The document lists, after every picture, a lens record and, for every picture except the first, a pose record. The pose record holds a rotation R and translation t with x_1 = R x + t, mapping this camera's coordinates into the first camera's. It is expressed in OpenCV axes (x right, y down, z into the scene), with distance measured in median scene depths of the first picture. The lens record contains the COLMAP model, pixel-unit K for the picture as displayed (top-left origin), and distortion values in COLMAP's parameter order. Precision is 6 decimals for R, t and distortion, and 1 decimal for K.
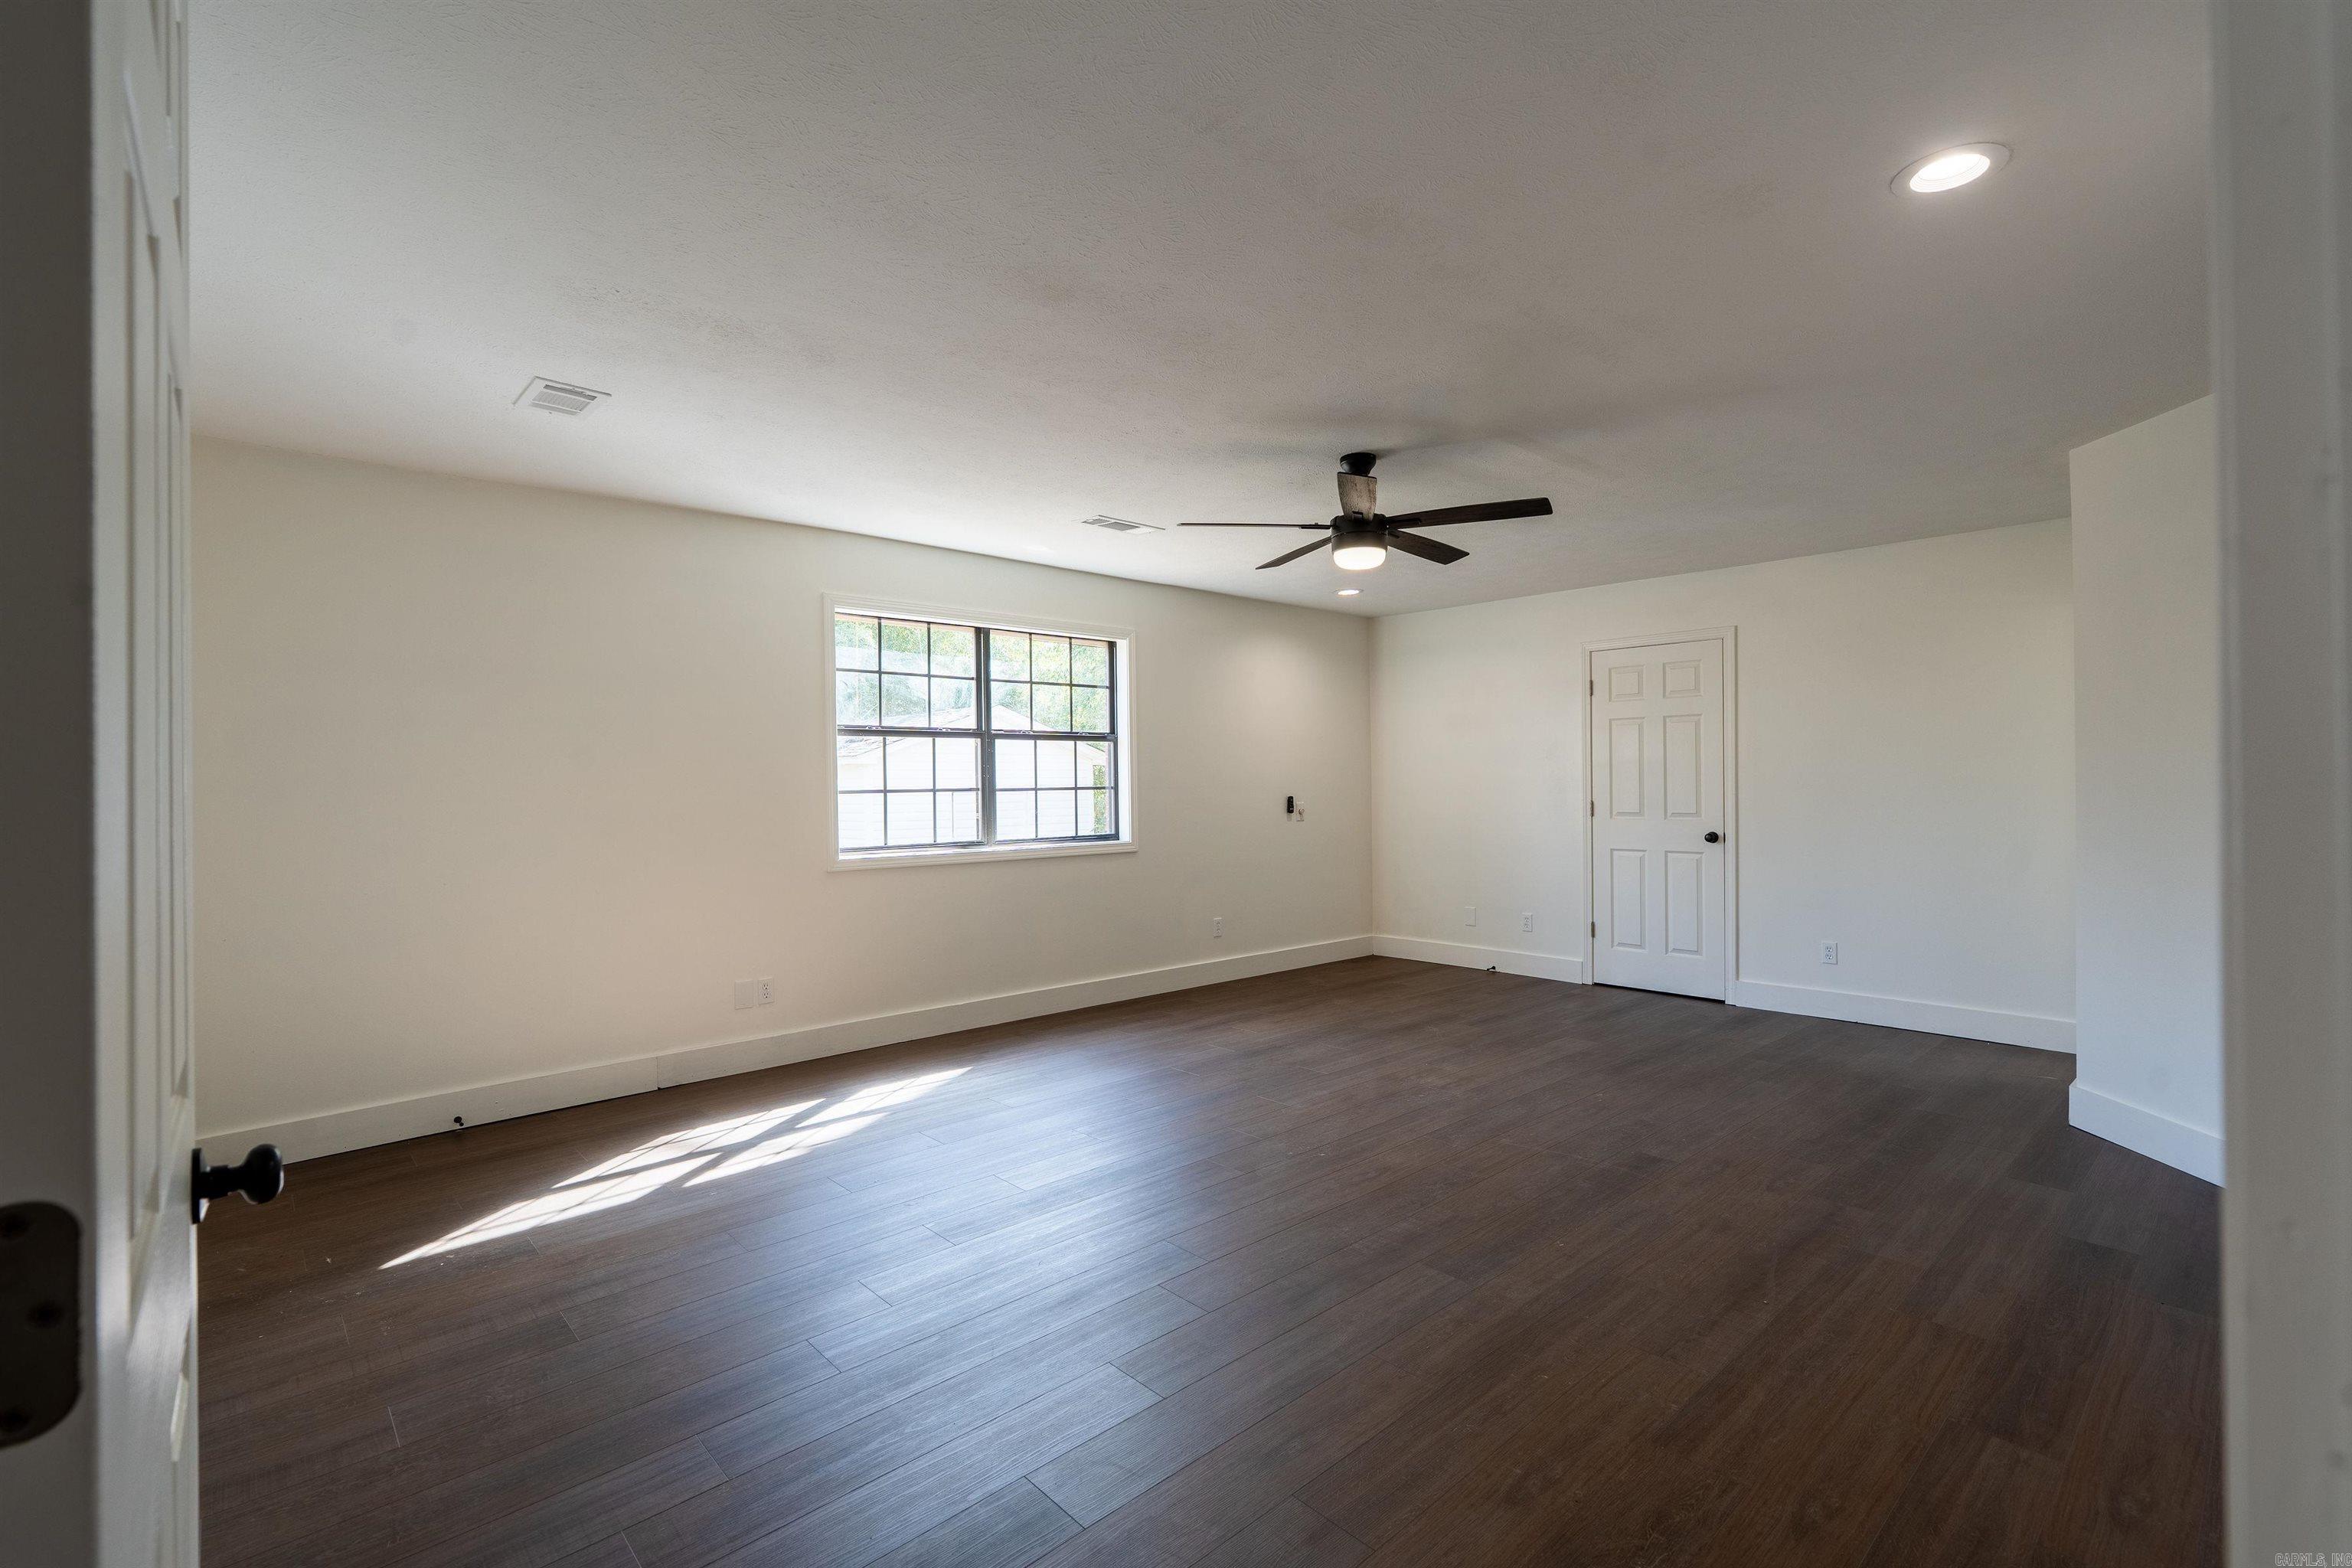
lens RADIAL K [[1052.6, 0, 1171.6], [0, 1052.6, 782.3], [0, 0, 1]] dist [-0.010331, 0.005100]
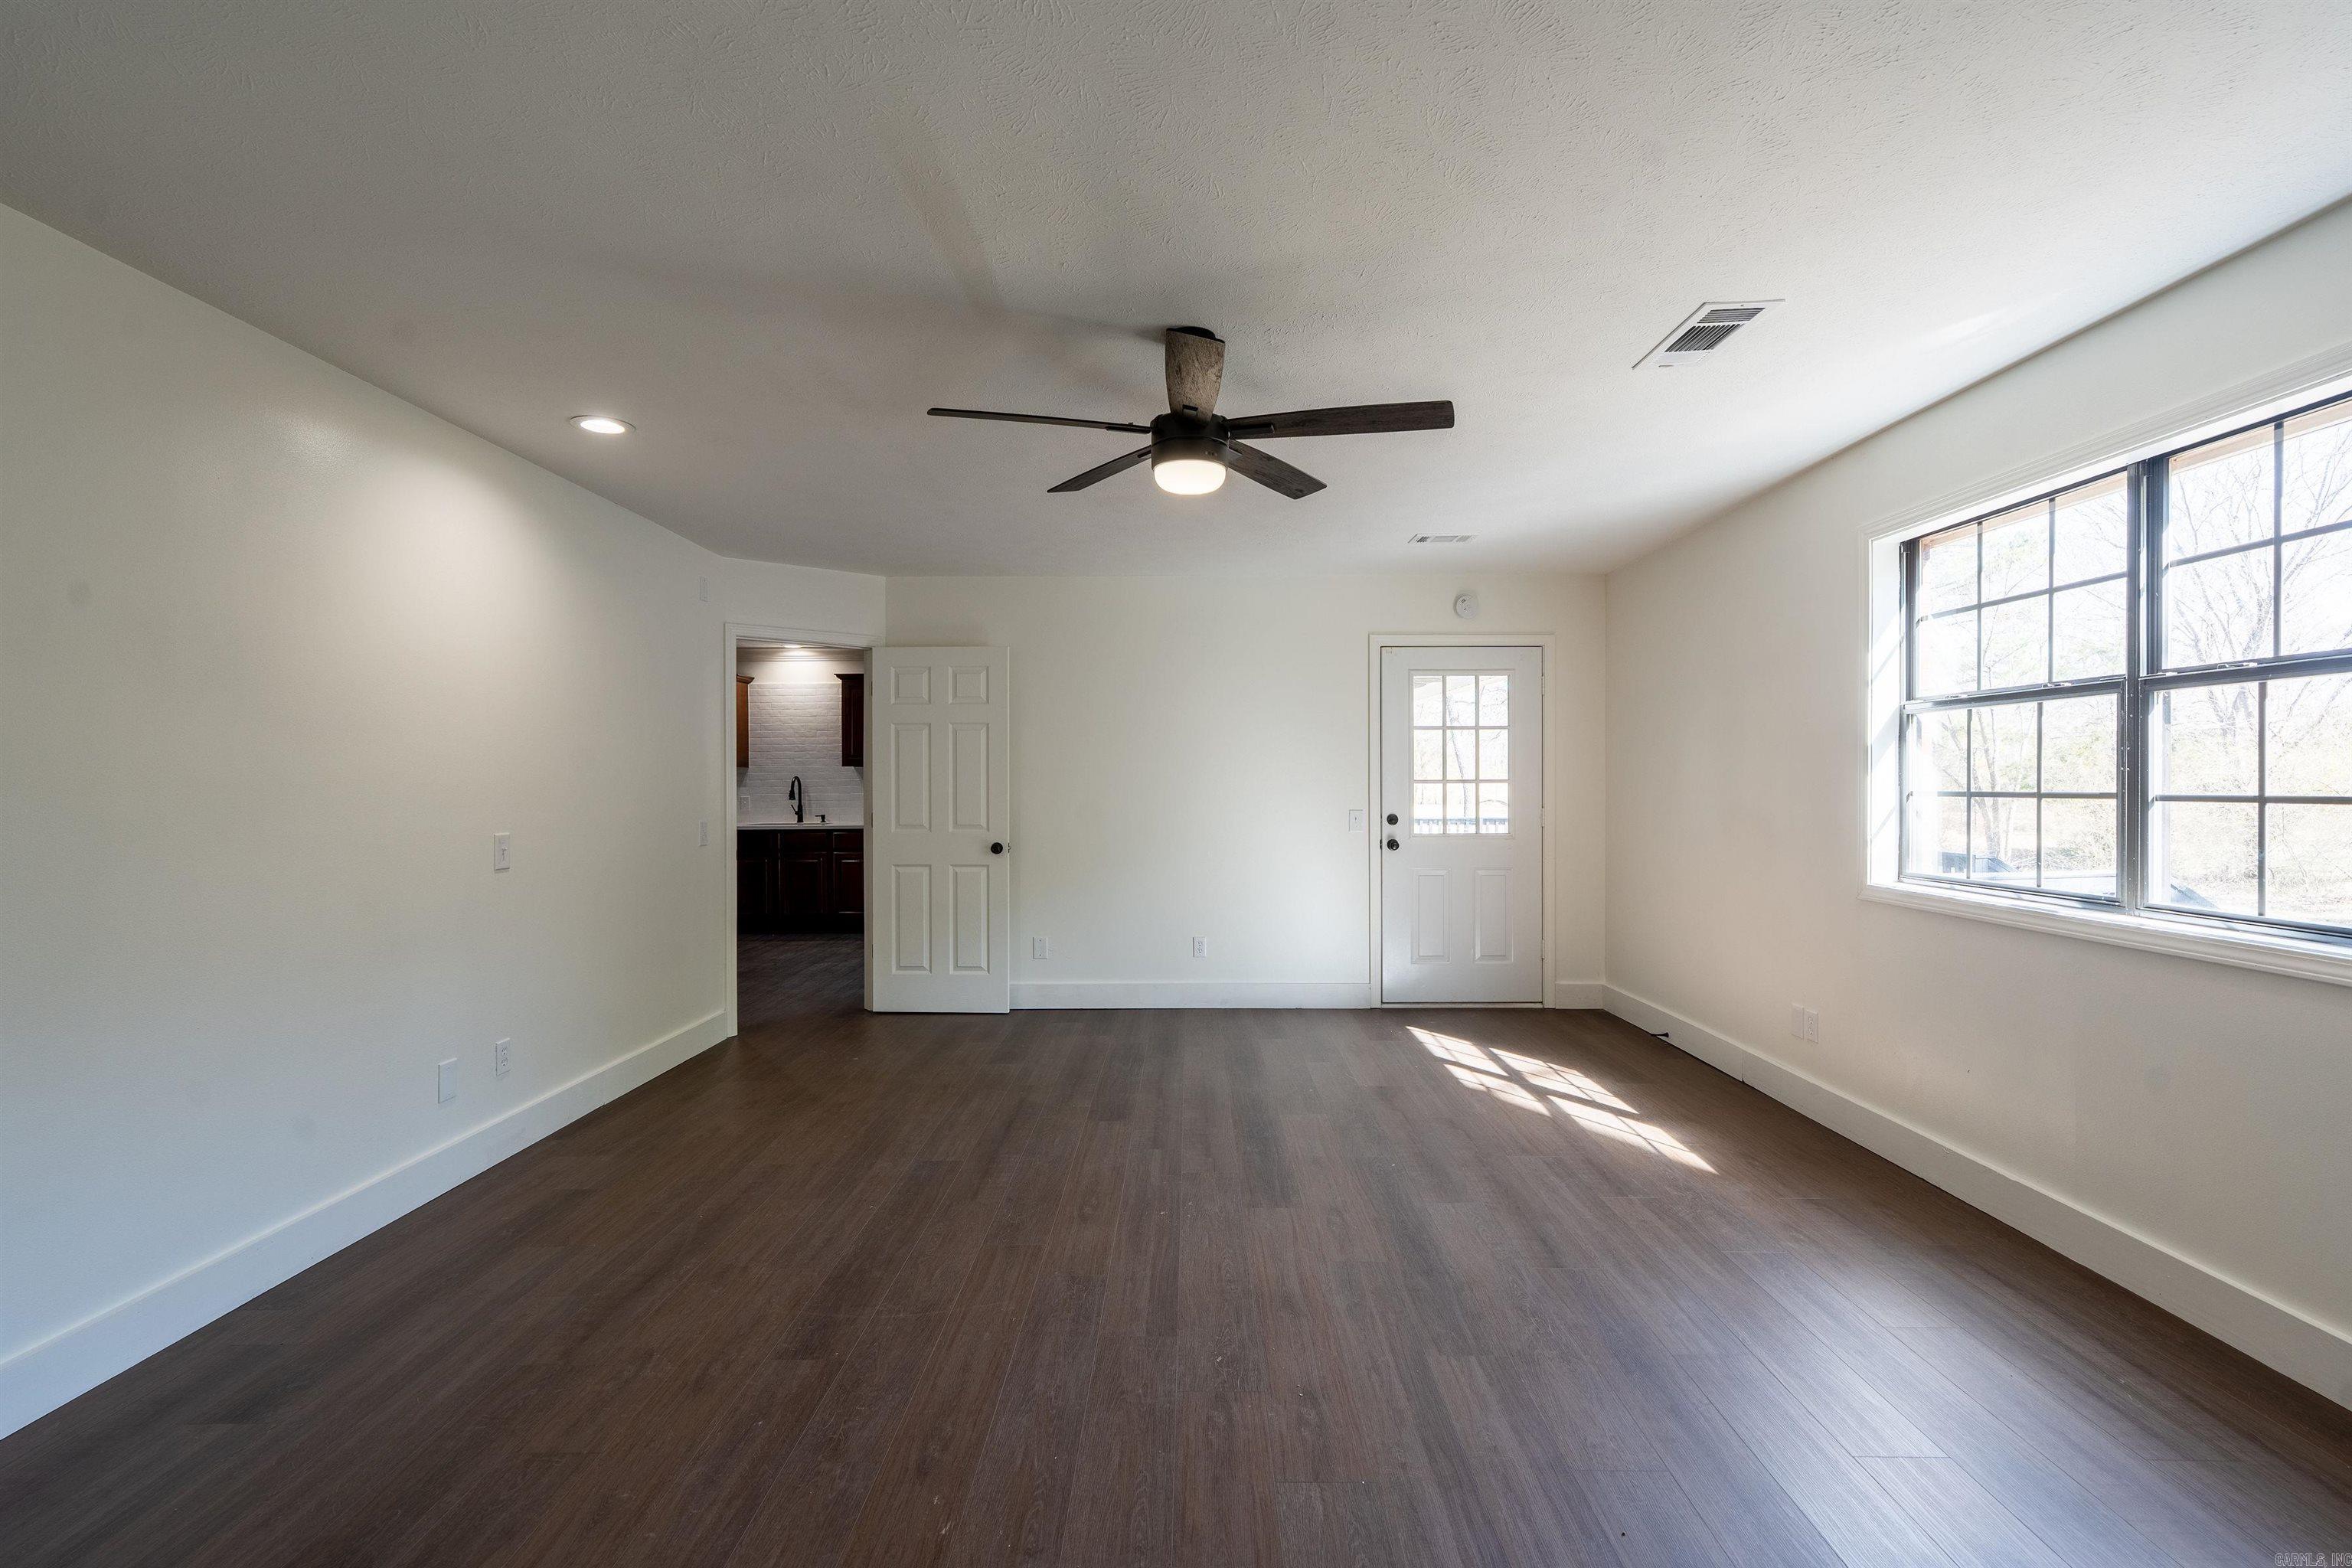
lens RADIAL K [[1052.6, 0, 1171.6], [0, 1052.6, 782.3], [0, 0, 1]] dist [-0.010331, 0.005100]
pose [[-0.686521, 0.012934, -0.726995, 0.623863], [0.006947, 0.999913, 0.011229, -0.011287], [0.727077, 0.002659, -0.686551, 1.301169]]
